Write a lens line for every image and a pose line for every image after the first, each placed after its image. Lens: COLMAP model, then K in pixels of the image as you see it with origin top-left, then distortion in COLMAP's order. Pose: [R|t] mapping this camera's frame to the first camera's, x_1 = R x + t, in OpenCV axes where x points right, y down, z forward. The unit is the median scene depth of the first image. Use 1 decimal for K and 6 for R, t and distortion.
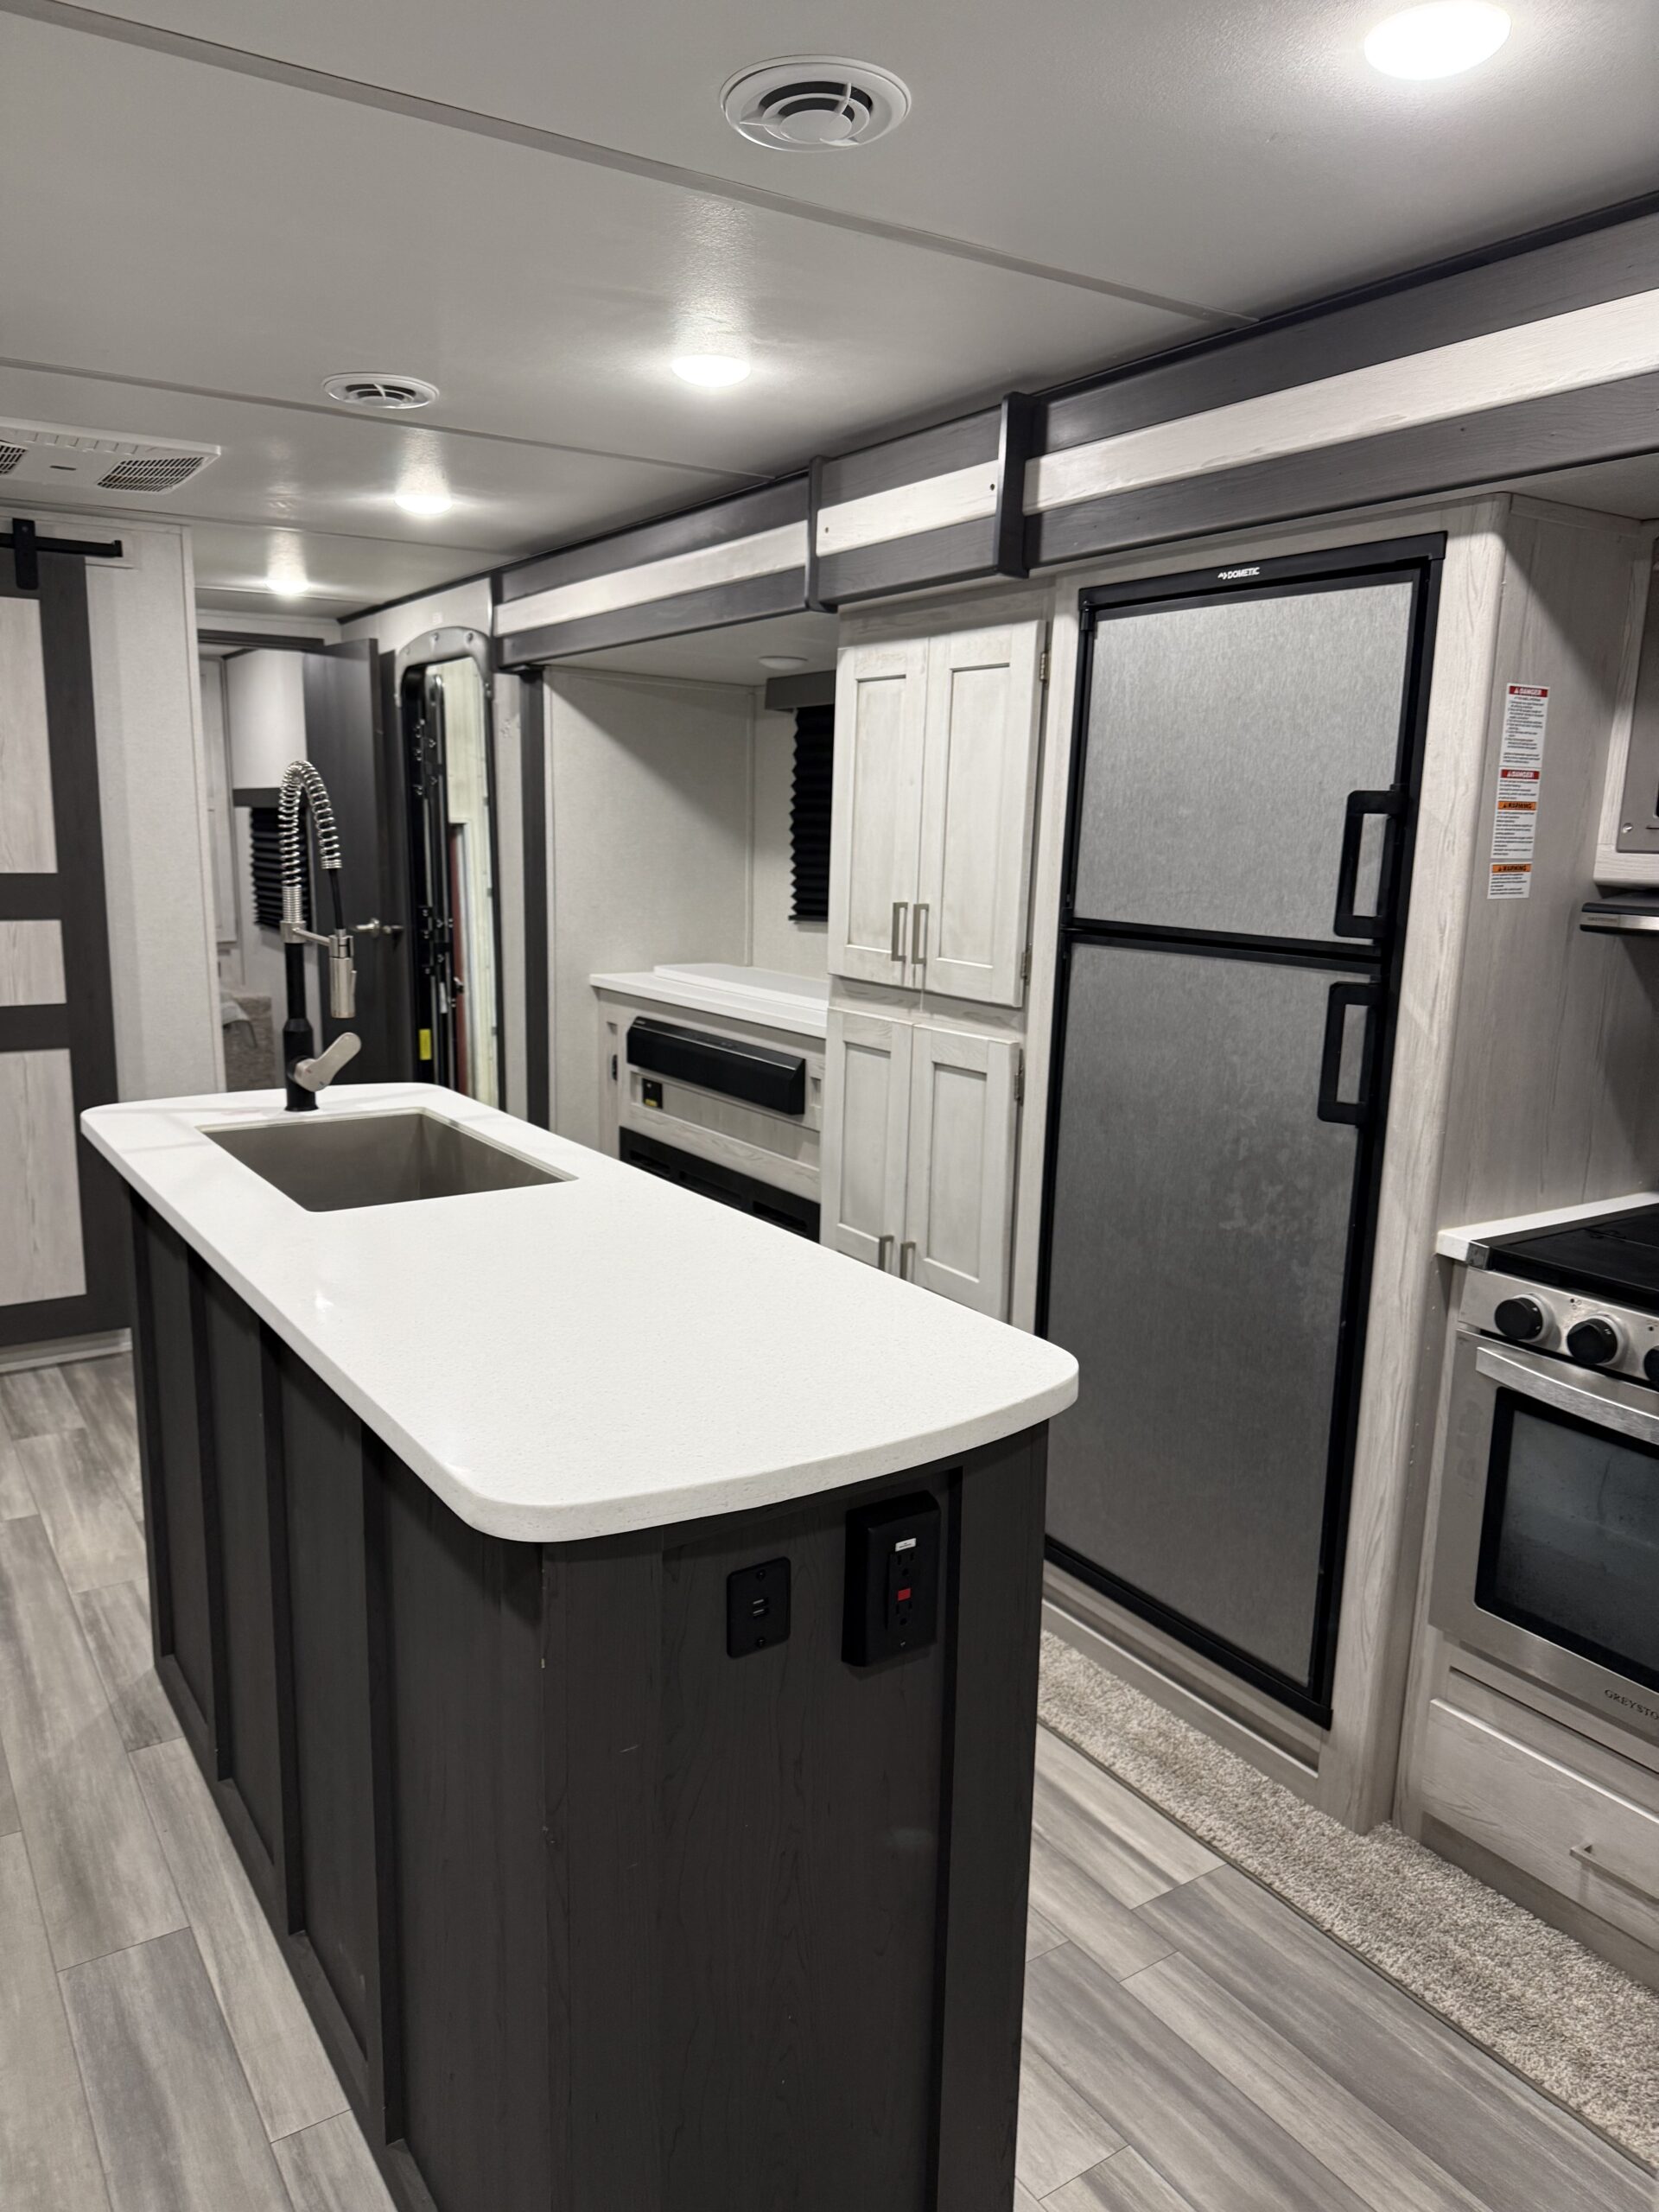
lens RADIAL K [[1545.4, 0, 829.5], [0, 1545.4, 1106.0], [0, 0, 1]] dist [0.034114, -0.034674]
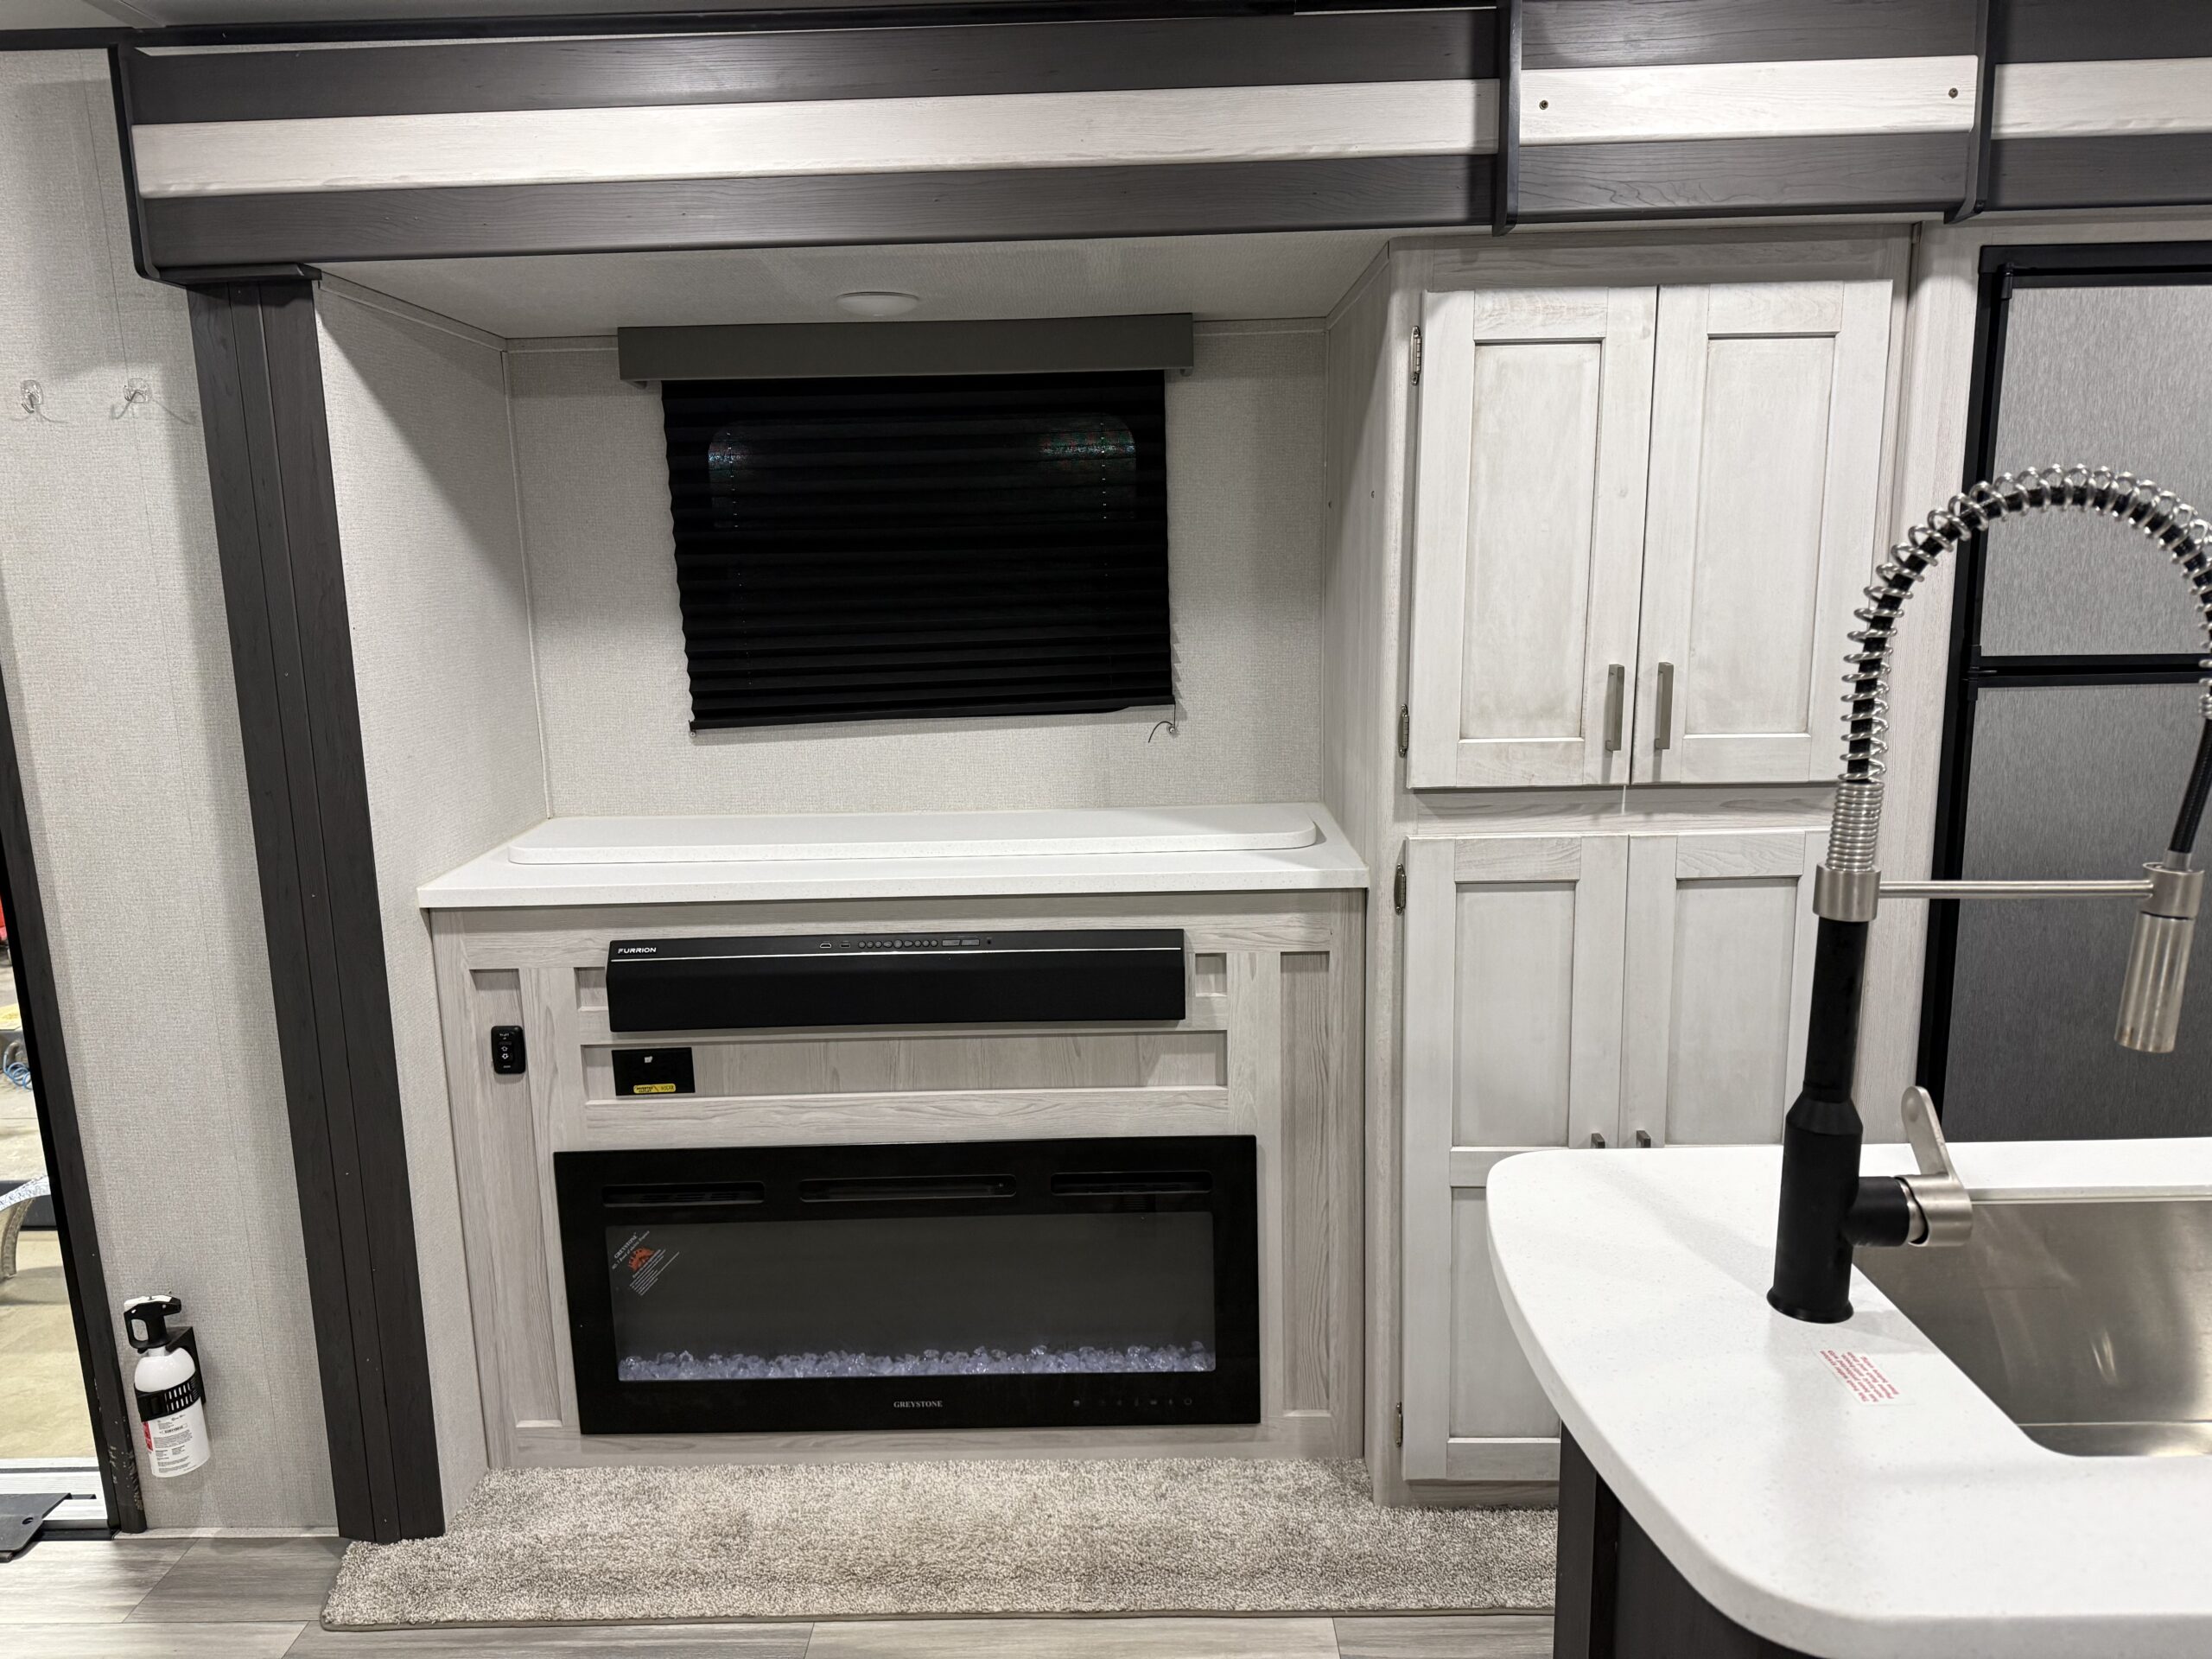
lens RADIAL K [[1561.6, 0, 1106.0], [0, 1561.6, 829.5], [0, 0, 1]] dist [0.000784, -0.003058]
pose [[0.559687, -0.186341, 0.807482, -0.481529], [0.183052, 0.978122, 0.098841, -0.124016], [-0.808234, 0.092491, 0.581552, 0.566635]]
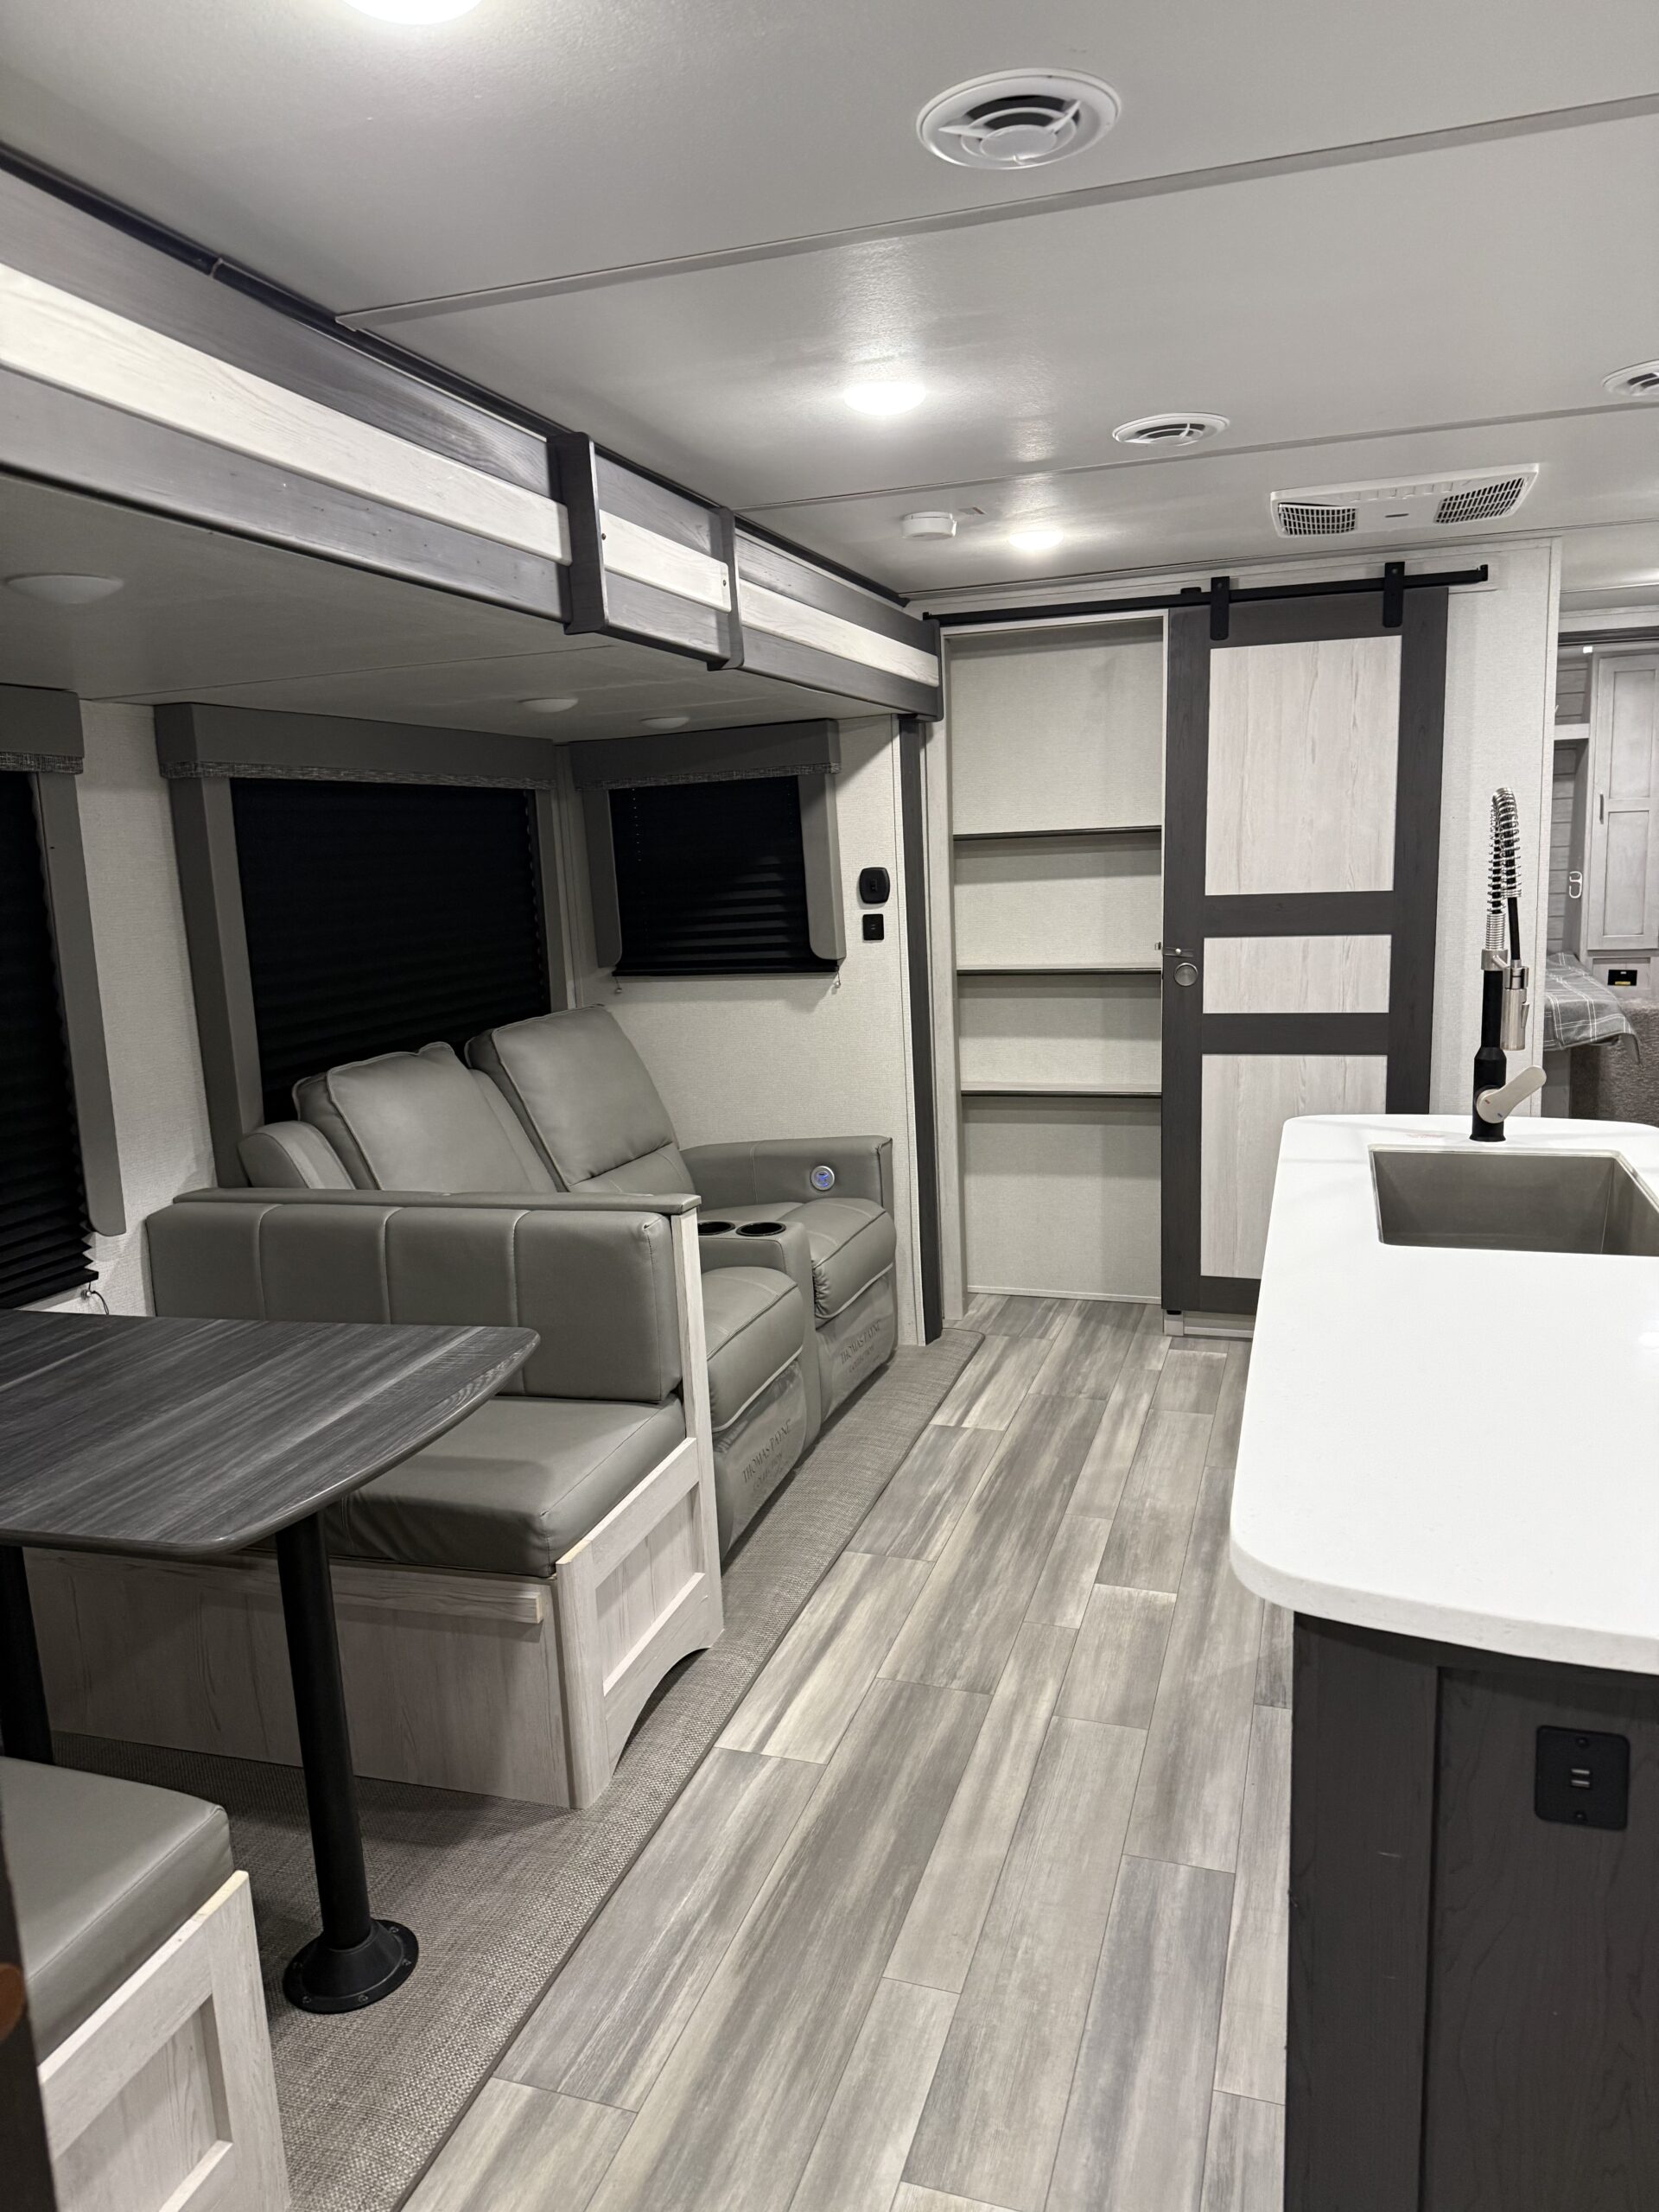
lens RADIAL K [[1561.6, 0, 829.5], [0, 1561.6, 1106.0], [0, 0, 1]] dist [0.000784, -0.003058]
pose [[0.625252, 0.097965, -0.774250, 0.213909], [-0.097016, 0.994151, 0.047443, -0.033178], [0.774369, 0.045451, 0.631099, 0.069394]]
